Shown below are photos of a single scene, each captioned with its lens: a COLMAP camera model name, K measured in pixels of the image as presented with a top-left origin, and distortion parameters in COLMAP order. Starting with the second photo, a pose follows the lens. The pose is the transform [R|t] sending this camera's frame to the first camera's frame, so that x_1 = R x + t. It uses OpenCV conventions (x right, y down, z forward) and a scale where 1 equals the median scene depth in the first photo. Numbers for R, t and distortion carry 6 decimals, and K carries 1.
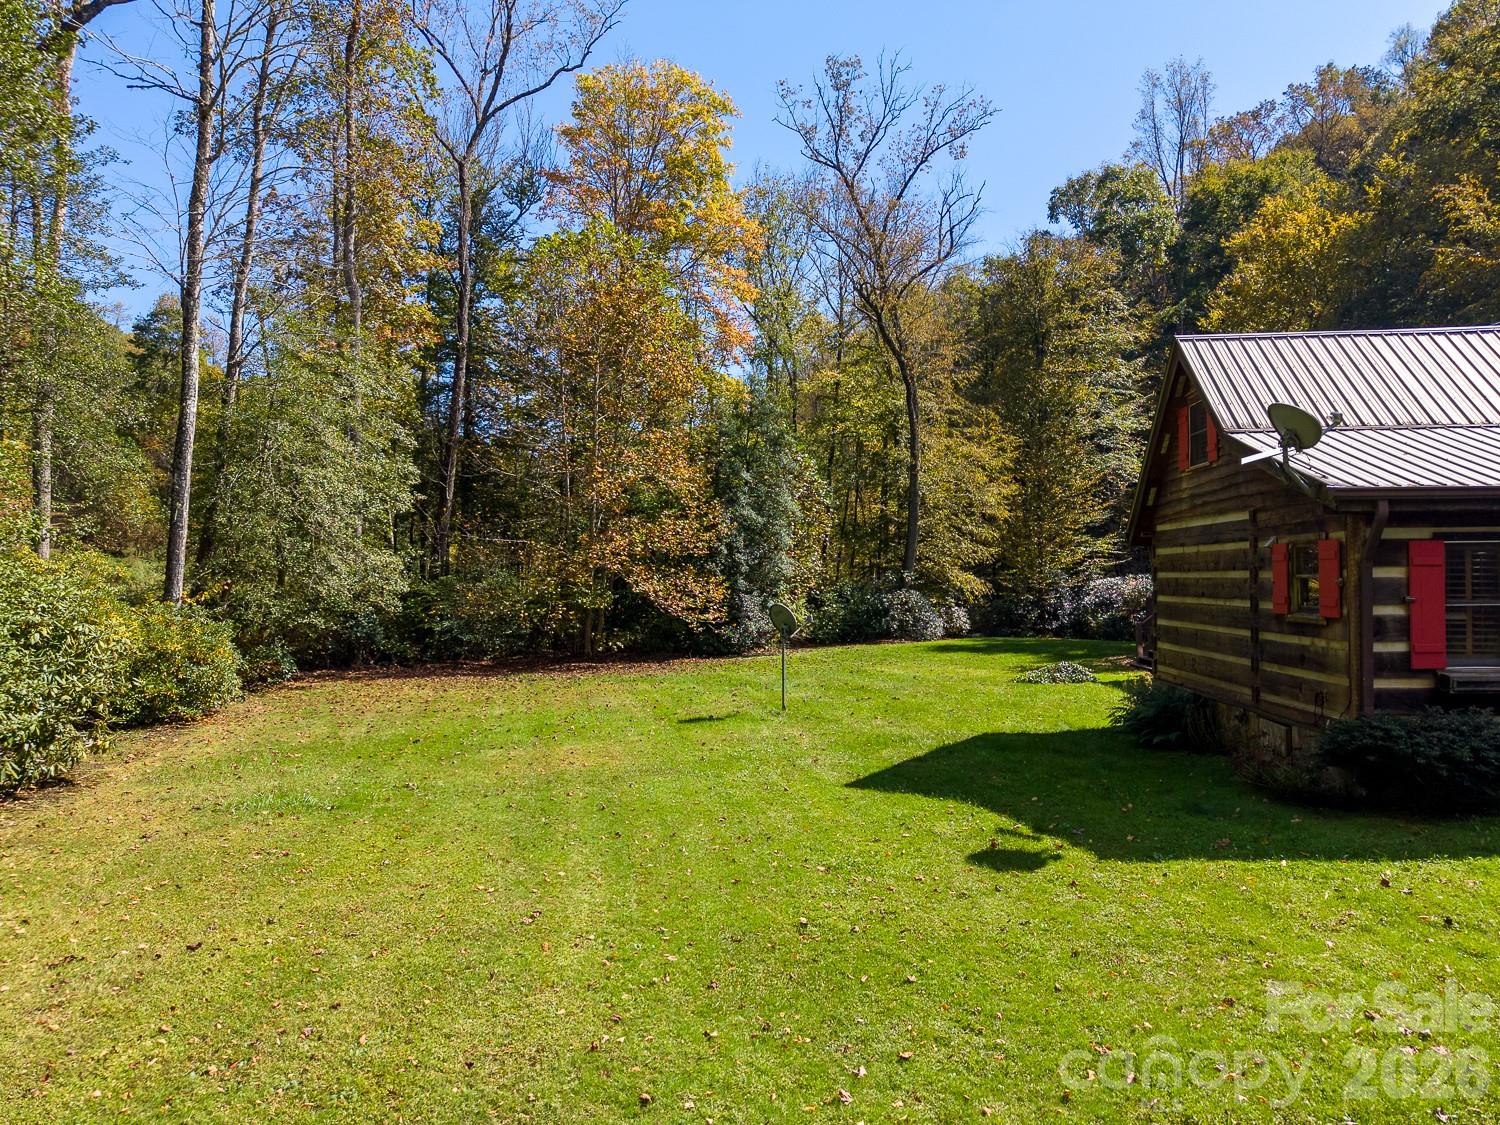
lens RADIAL K [[991.4, 0, 750.0], [0, 991.4, 562.5], [0, 0, 1]] dist [0.056680, -0.074804]
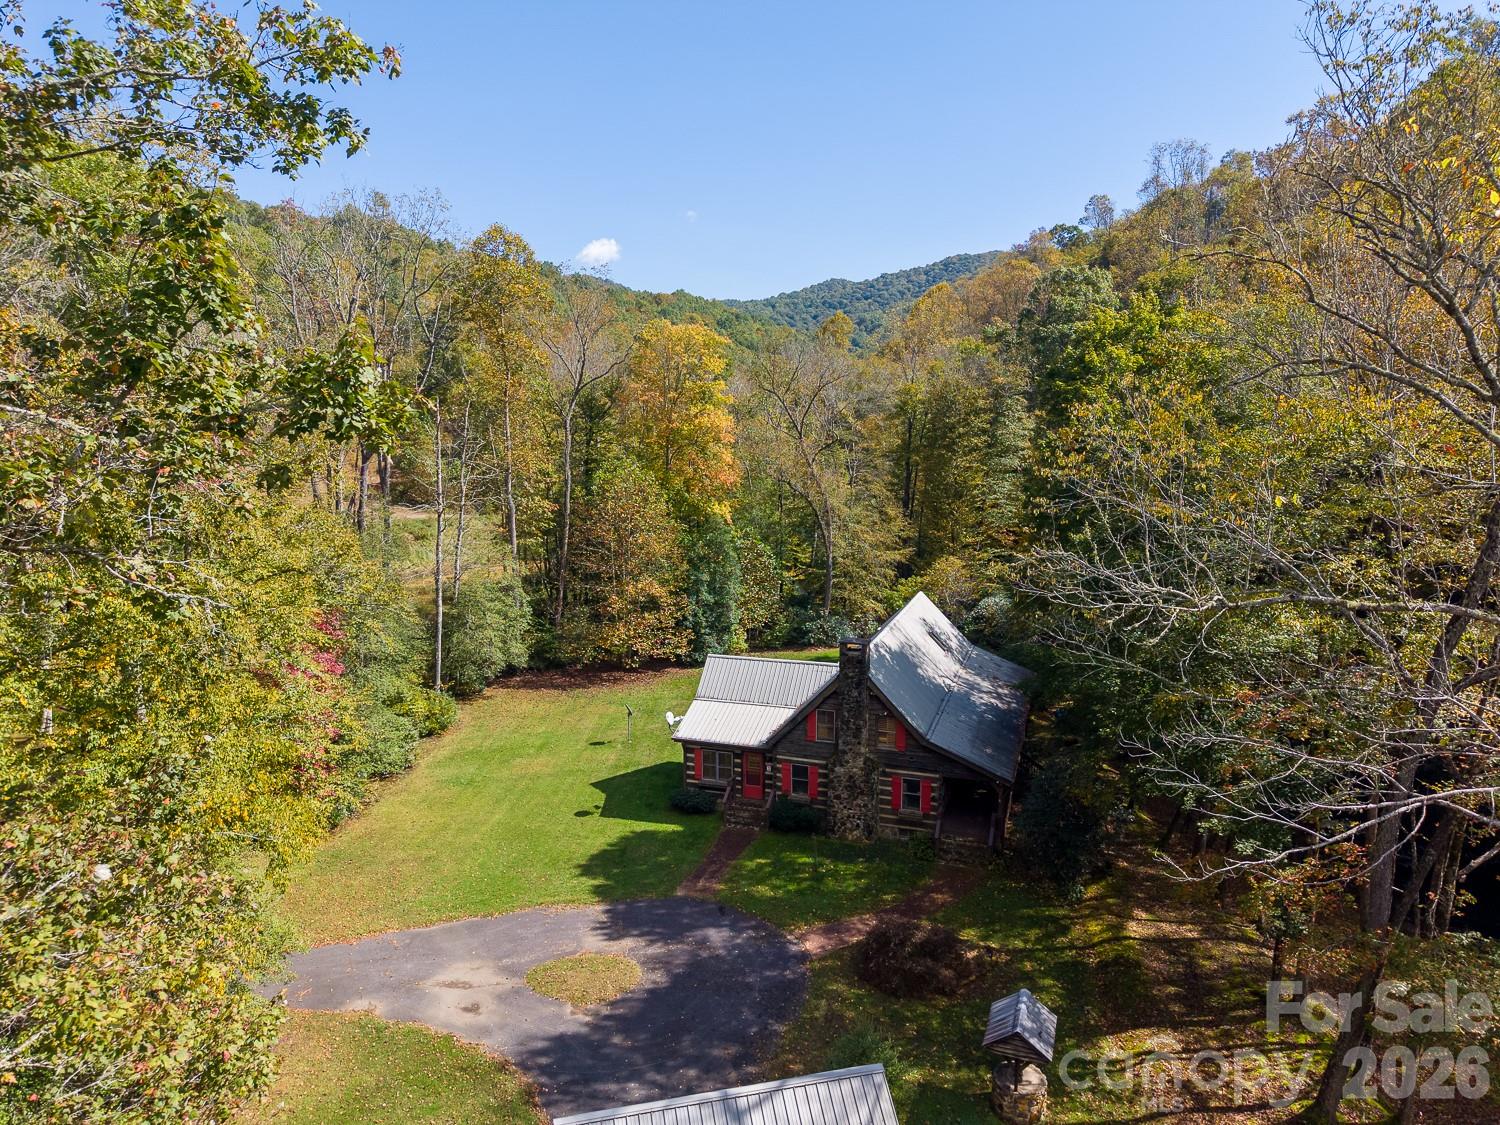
lens RADIAL K [[991.4, 0, 750.0], [0, 991.4, 562.5], [0, 0, 1]] dist [0.056680, -0.074804]
pose [[0.968998, 0.039272, -0.243927, 0.496892], [0.001720, 0.986190, 0.165610, -0.392652], [0.247063, -0.160895, 0.955548, -0.739699]]
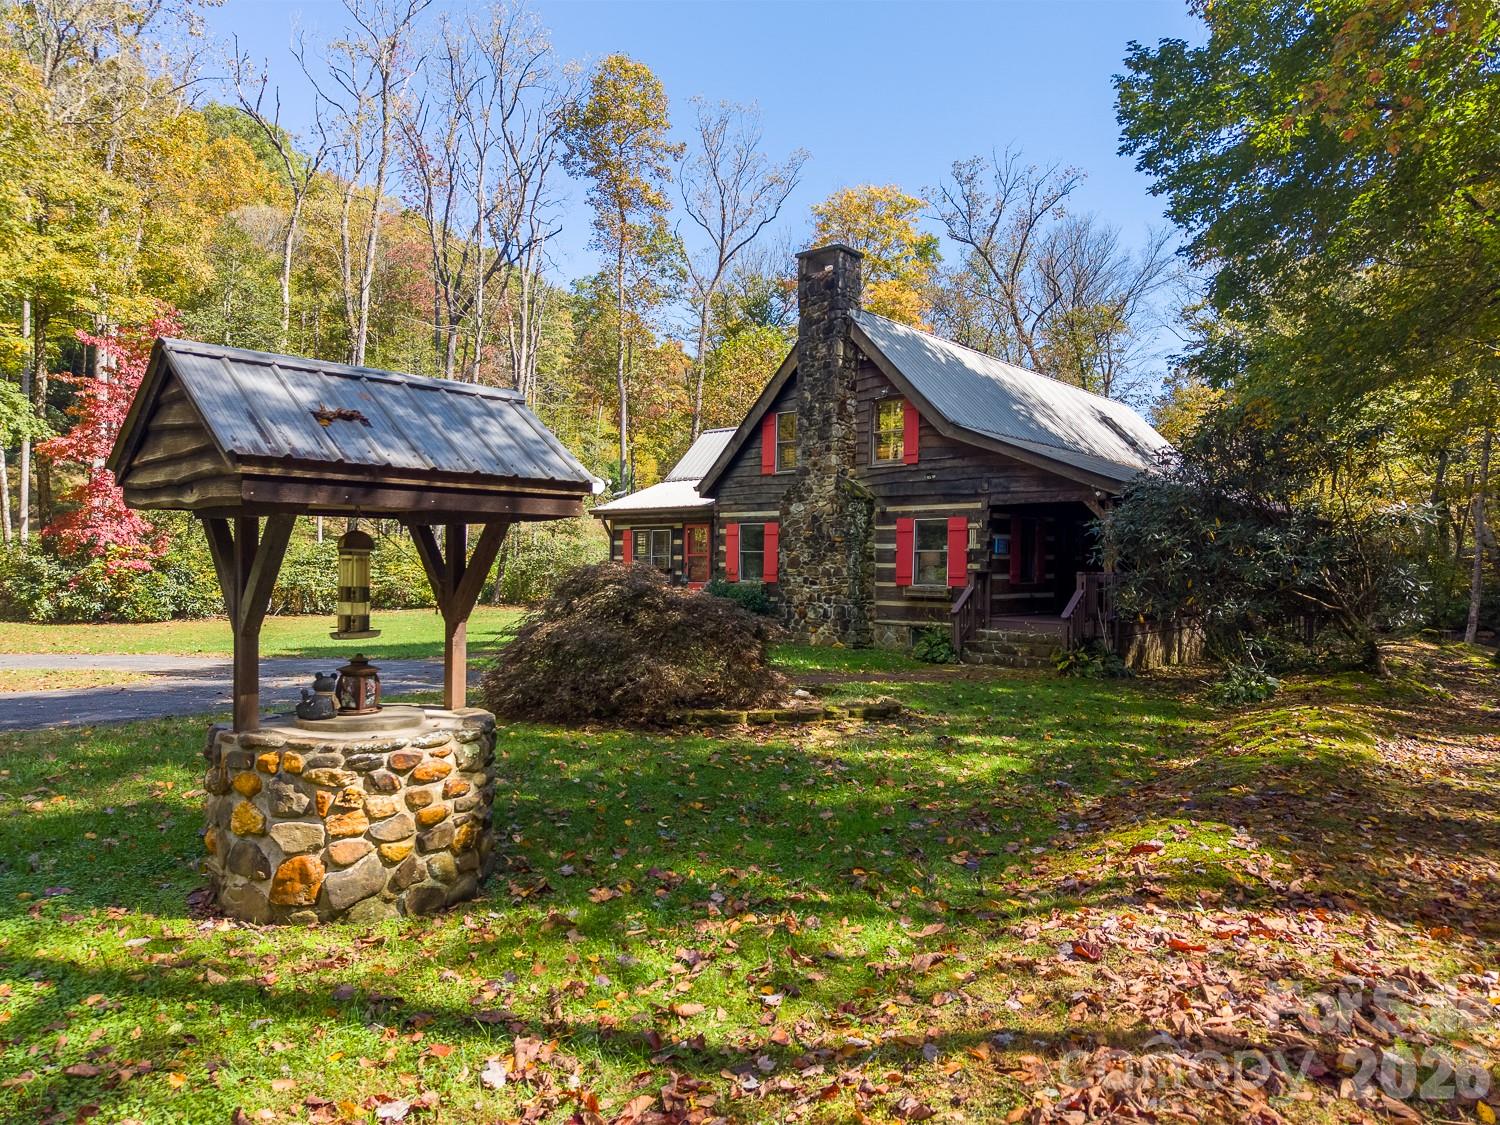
lens RADIAL K [[984.9, 0, 750.0], [0, 984.9, 562.5], [0, 0, 1]] dist [0.000752, -0.004908]
pose [[0.812630, 0.005518, -0.582754, 0.633074], [0.000730, 0.999945, 0.010486, 0.009024], [0.582780, -0.008947, 0.812581, -0.222832]]
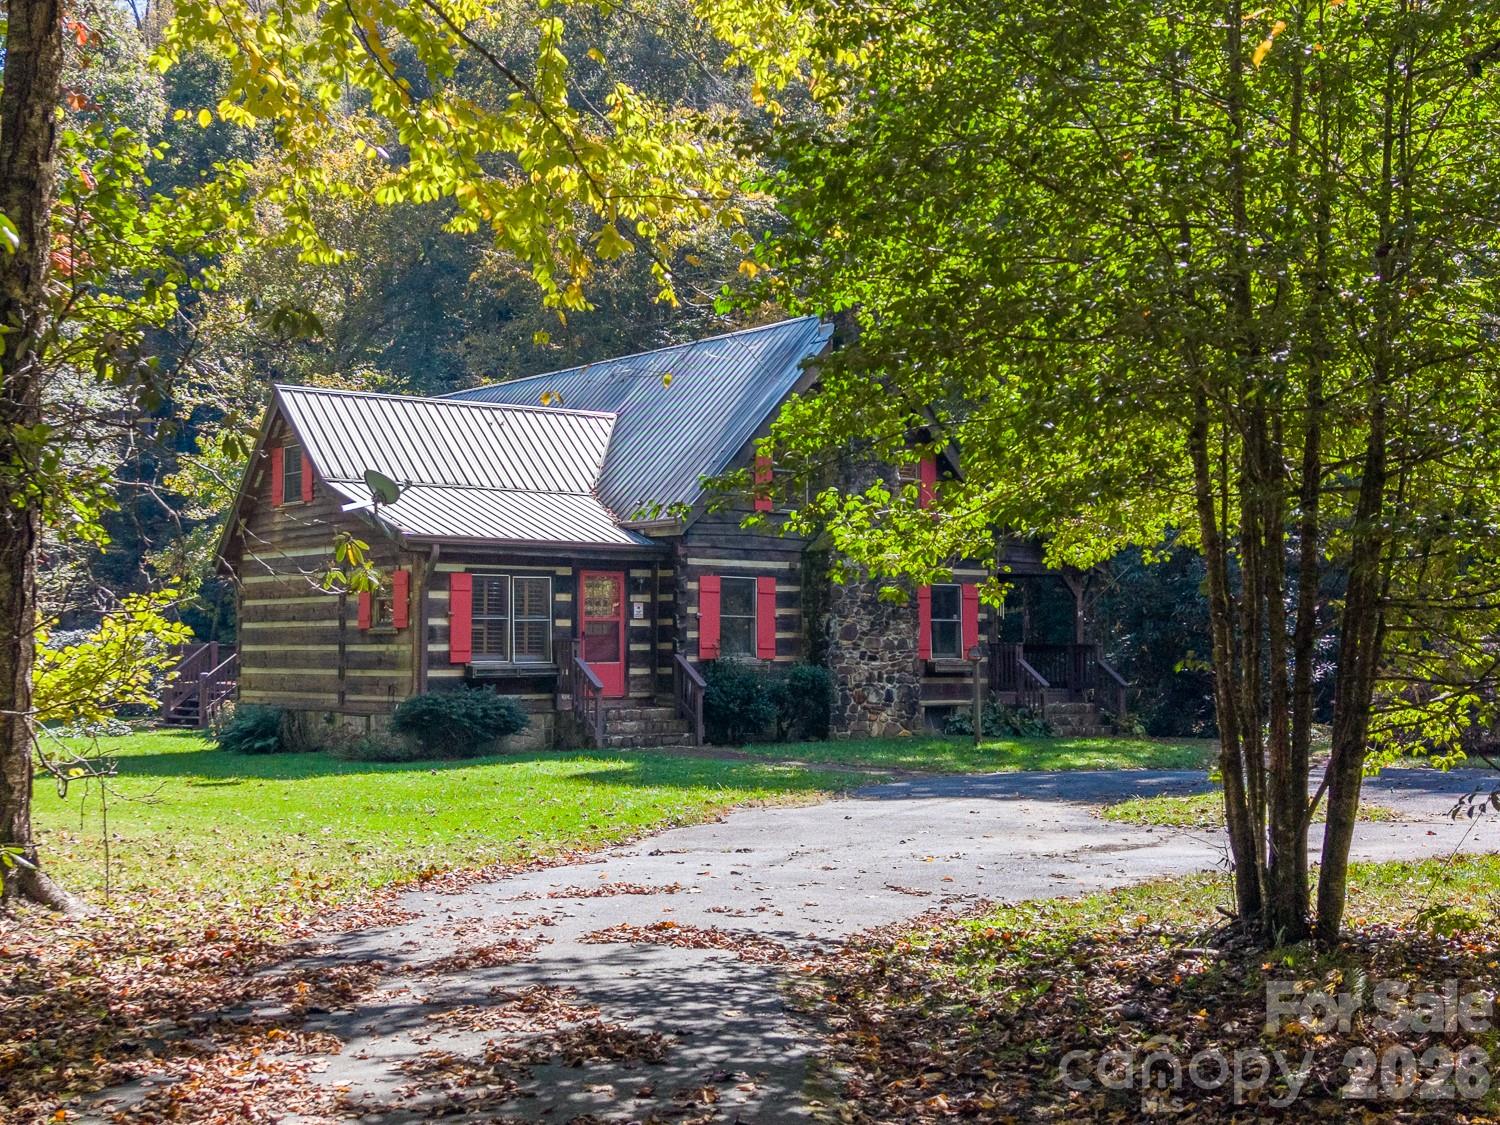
lens RADIAL K [[2005.2, 0, 750.0], [0, 2005.2, 562.5], [0, 0, 1]] dist [0.010146, 0.014879]
pose [[0.741929, 0.034526, 0.669588, -0.251130], [-0.013772, 0.999247, -0.036264, 0.016367], [-0.670336, 0.017684, 0.741847, -0.375704]]
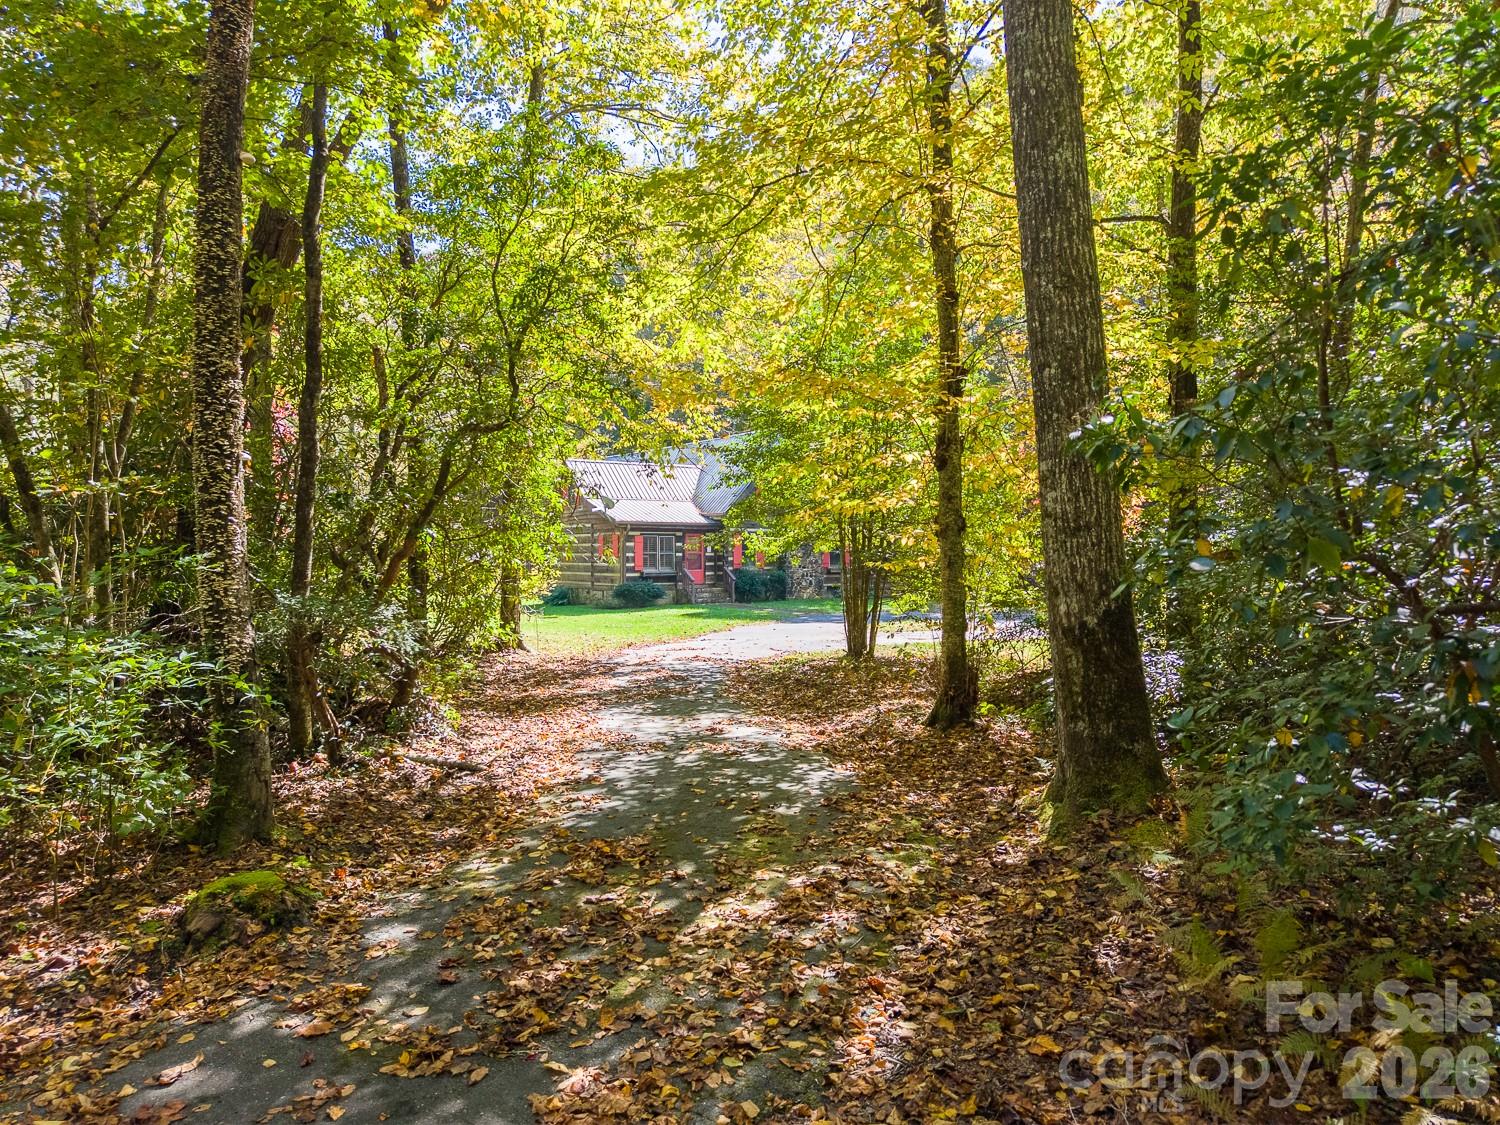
lens RADIAL K [[991.4, 0, 750.0], [0, 991.4, 562.5], [0, 0, 1]] dist [0.056680, -0.074804]
pose [[0.762061, -0.001197, 0.647504, -0.362390], [-0.013759, 0.999743, 0.018041, 0.001697], [-0.647359, -0.022657, 0.761848, -0.539410]]
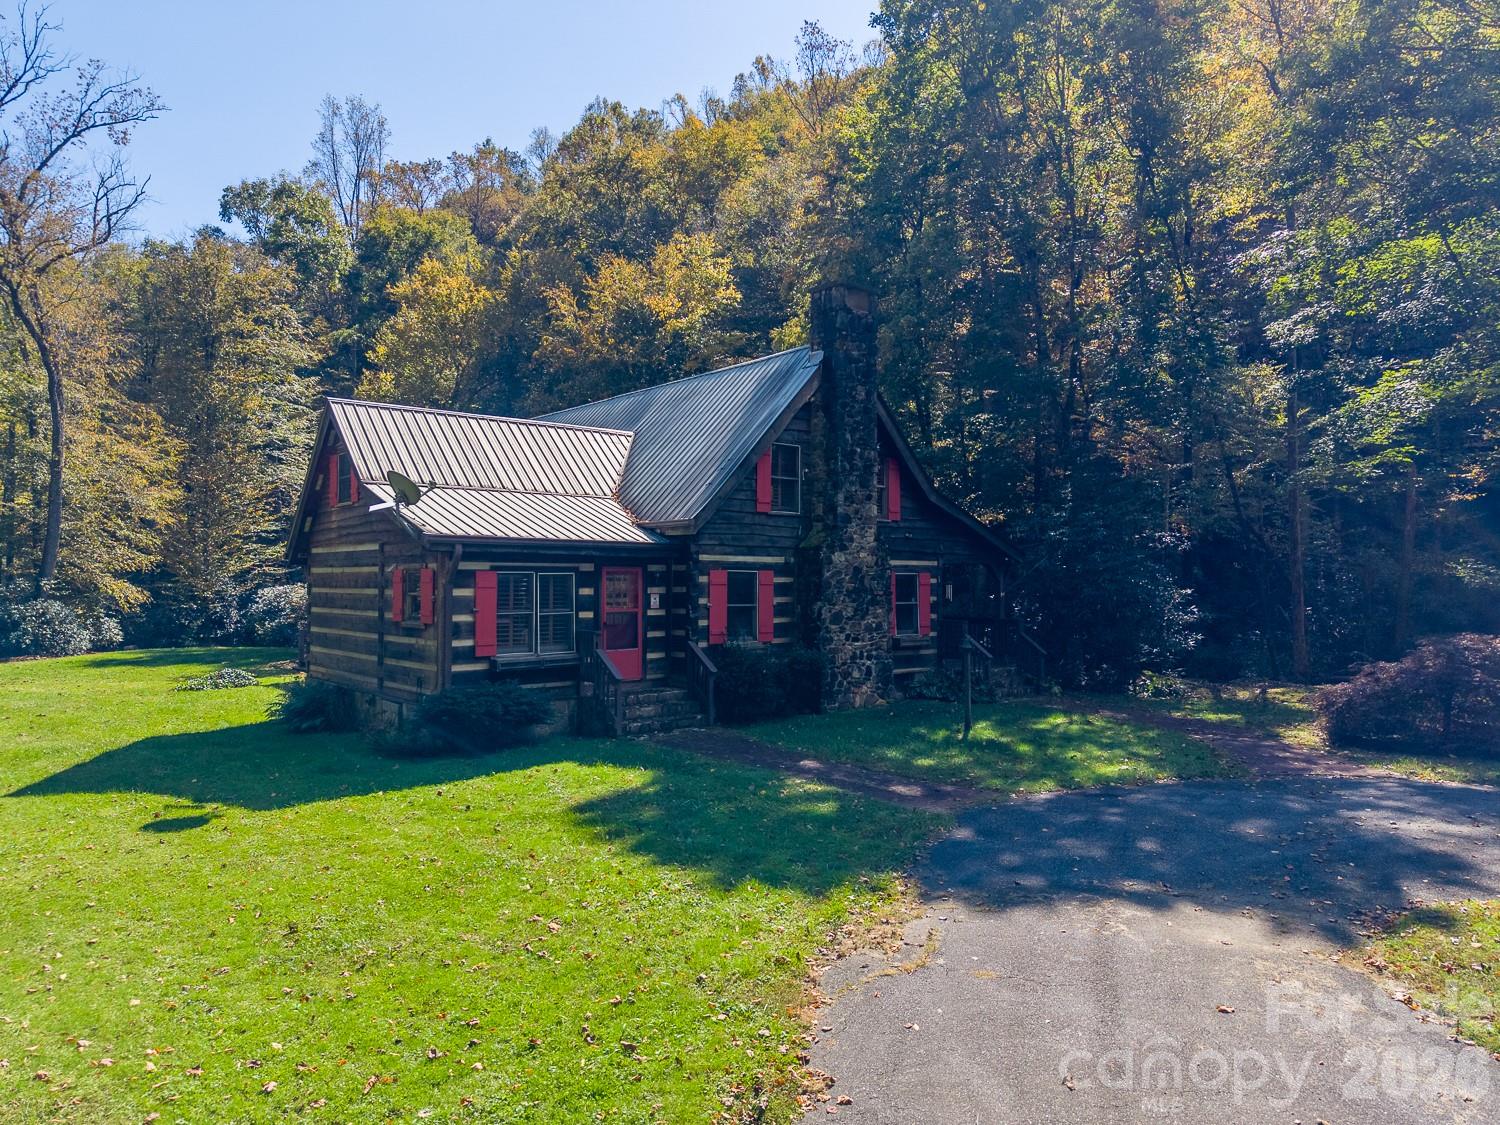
lens RADIAL K [[984.9, 0, 750.0], [0, 984.9, 562.5], [0, 0, 1]] dist [0.000752, -0.004908]
pose [[0.705193, 0.018372, 0.708777, -0.024558], [-0.015073, 0.999827, -0.010919, -0.006491], [-0.708855, -0.002983, 0.705348, -0.085703]]
